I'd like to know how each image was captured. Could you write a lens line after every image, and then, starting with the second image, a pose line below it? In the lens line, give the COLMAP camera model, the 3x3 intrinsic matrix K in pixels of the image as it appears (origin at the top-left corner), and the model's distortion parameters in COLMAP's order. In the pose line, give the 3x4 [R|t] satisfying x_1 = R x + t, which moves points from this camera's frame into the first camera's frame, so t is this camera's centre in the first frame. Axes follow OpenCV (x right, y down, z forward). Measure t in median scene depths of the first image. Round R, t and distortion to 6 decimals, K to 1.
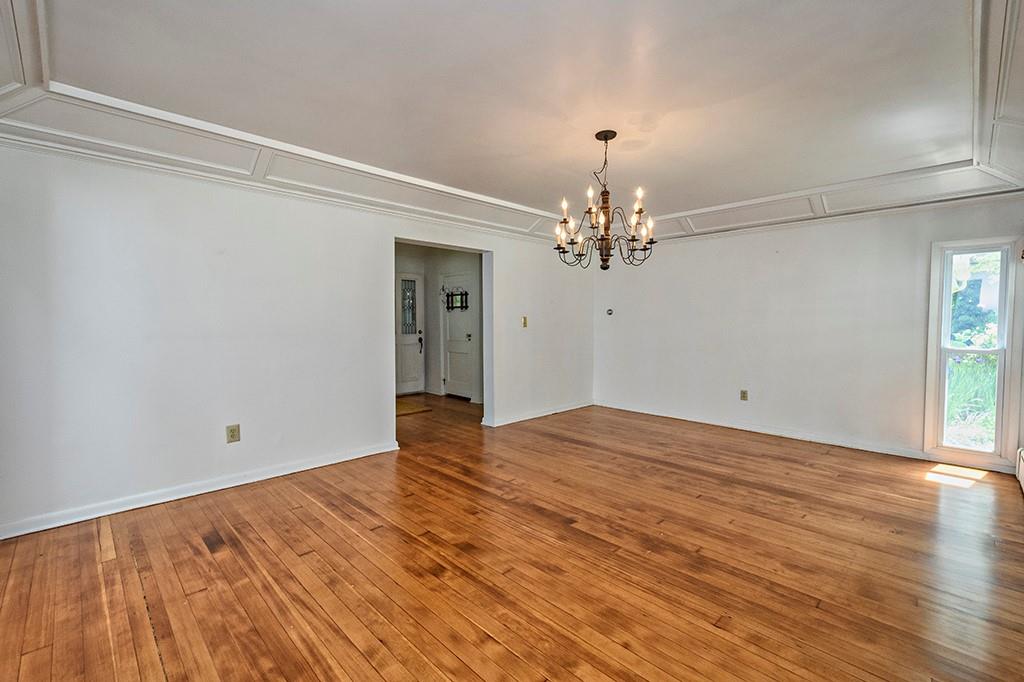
lens RADIAL K [[445.7, 0, 514.5], [0, 445.7, 348.6], [0, 0, 1]] dist [-0.002842, 0.000138]
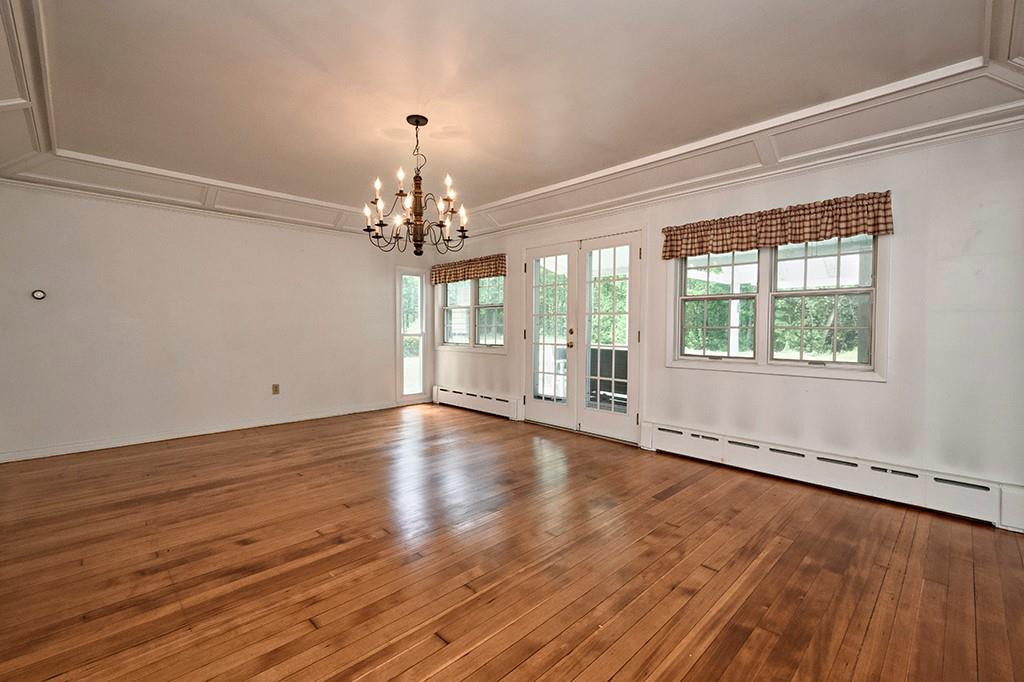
lens RADIAL K [[445.7, 0, 511.9], [0, 445.7, 349.5], [0, 0, 1]] dist [-0.002842, 0.000138]
pose [[0.012541, -0.063807, 0.997883, -0.788568], [0.070008, 0.995569, 0.062780, -0.014548], [-0.997468, 0.069073, 0.016952, 0.774809]]
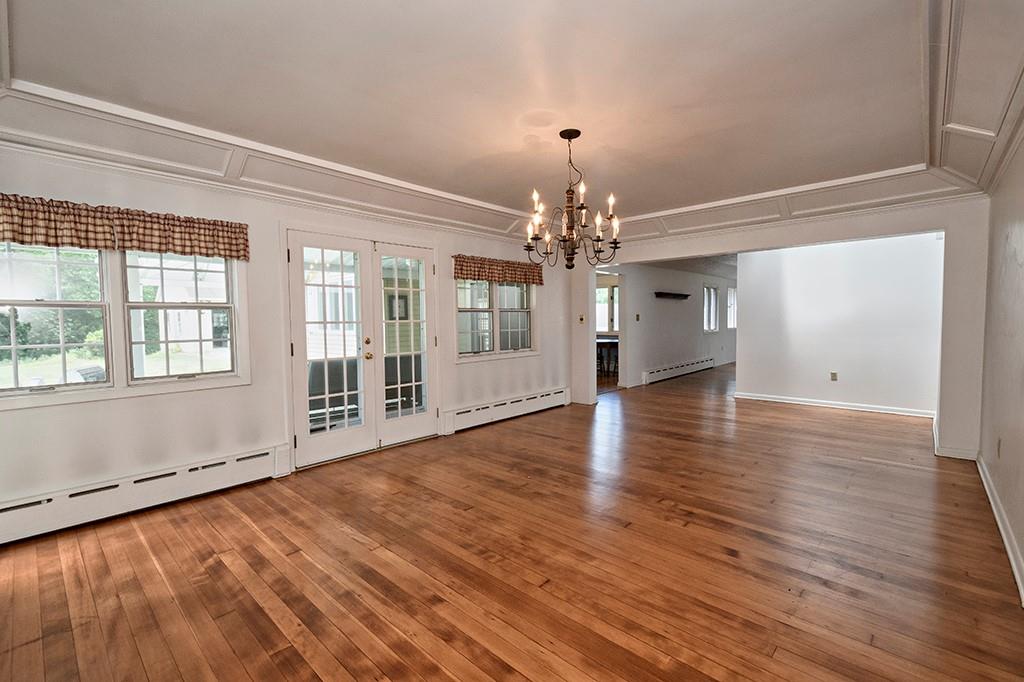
lens RADIAL K [[445.7, 0, 503.8], [0, 445.7, 341.0], [0, 0, 1]] dist [-0.002842, 0.000138]
pose [[-0.999553, 0.015326, -0.025660, 0.380345], [0.012502, 0.994201, 0.106812, -0.127155], [0.027148, 0.106444, -0.993948, 2.009602]]
